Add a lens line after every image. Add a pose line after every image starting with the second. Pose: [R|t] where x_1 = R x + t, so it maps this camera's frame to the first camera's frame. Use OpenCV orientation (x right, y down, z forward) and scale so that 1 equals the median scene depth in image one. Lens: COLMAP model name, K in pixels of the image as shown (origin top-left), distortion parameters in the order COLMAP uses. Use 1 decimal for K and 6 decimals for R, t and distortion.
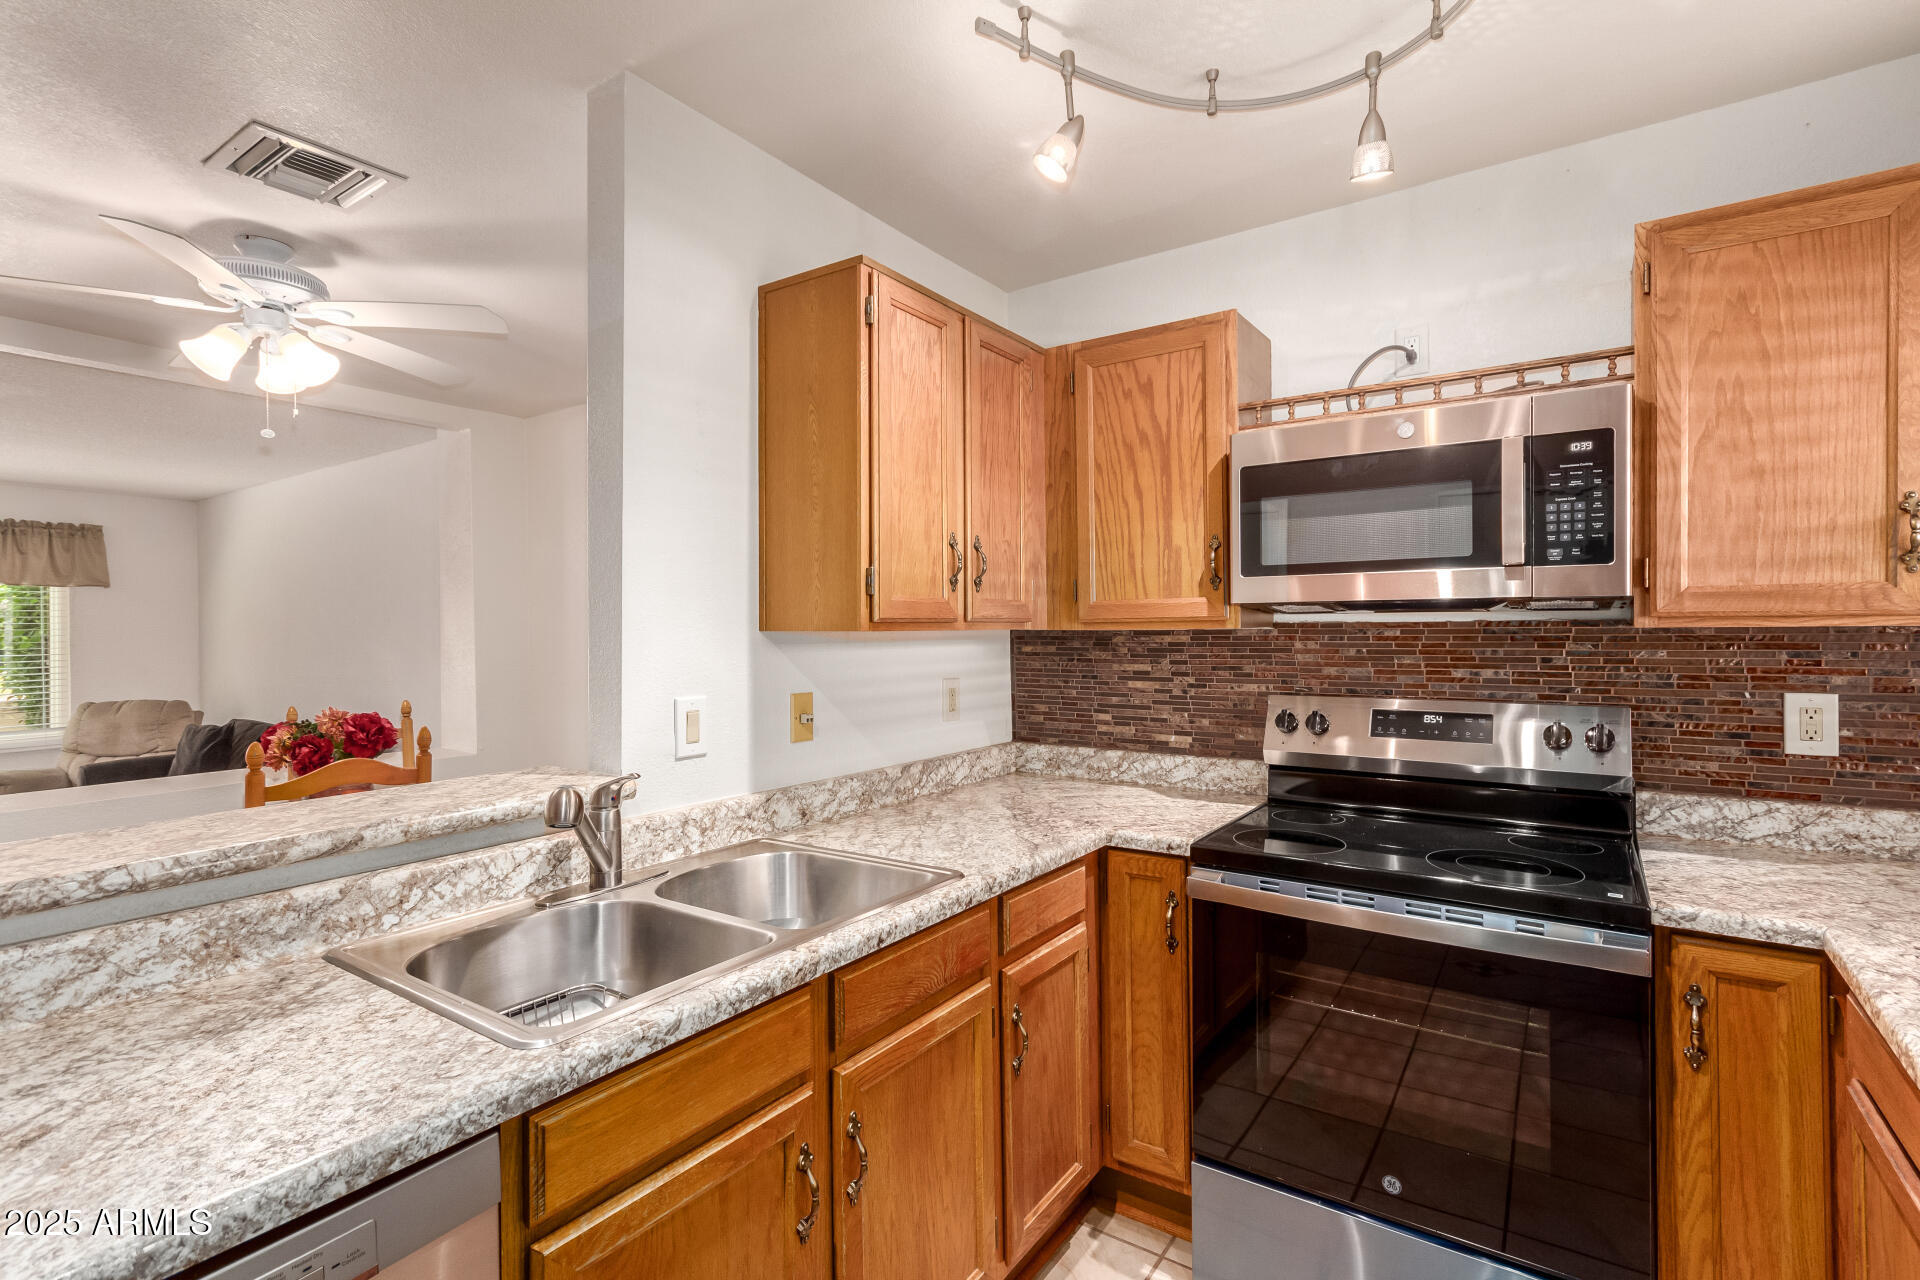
lens RADIAL K [[895.6, 0, 972.1], [0, 895.6, 623.9], [0, 0, 1]] dist [0.010845, -0.002386]
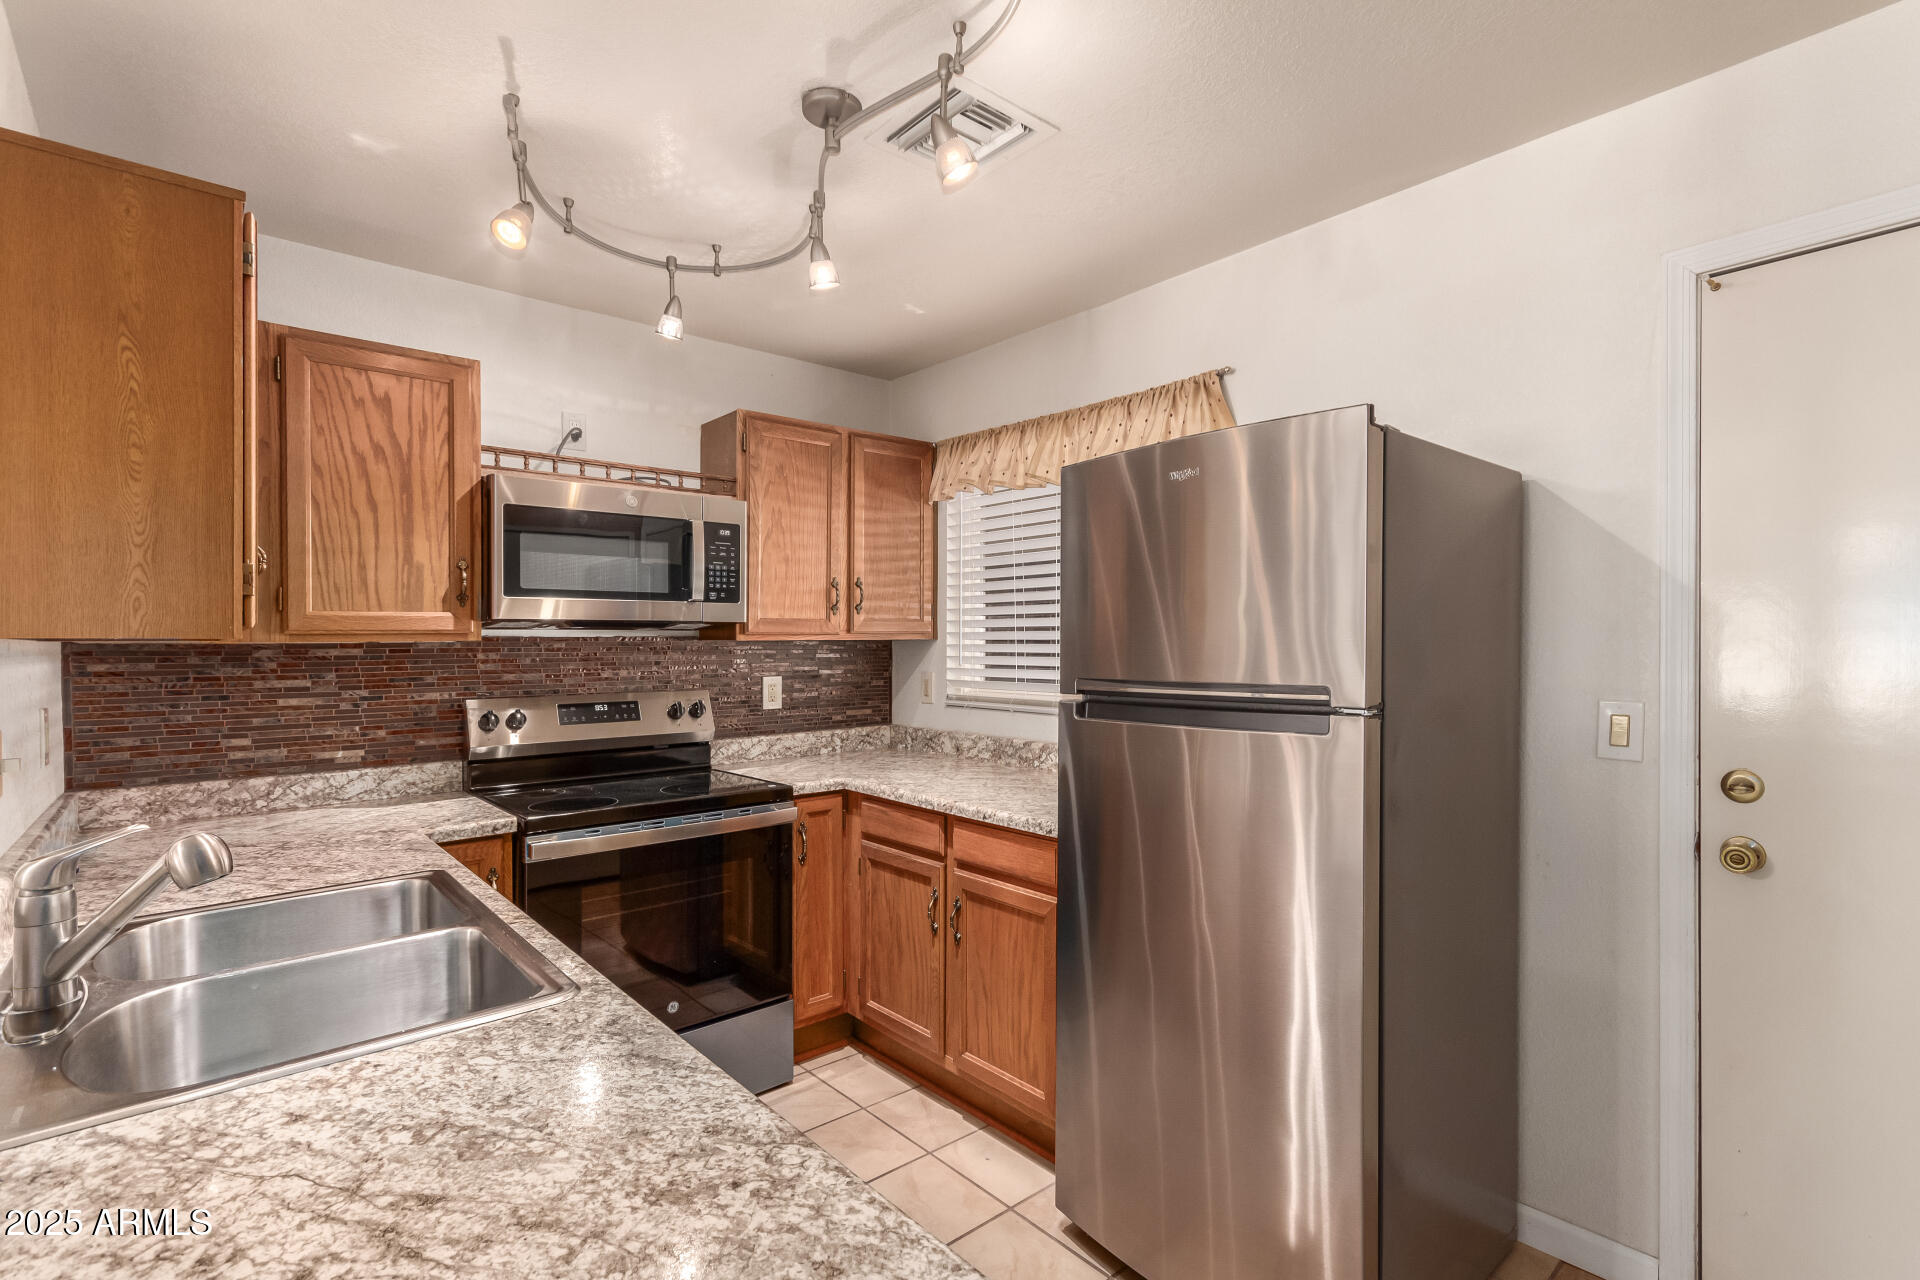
lens RADIAL K [[895.6, 0, 974.7], [0, 895.6, 656.1], [0, 0, 1]] dist [0.010845, -0.002386]
pose [[0.246941, -0.008563, 0.968993, -0.704361], [0.001244, 0.999963, 0.008520, 0.016949], [-0.969030, -0.000898, 0.246942, 0.112265]]
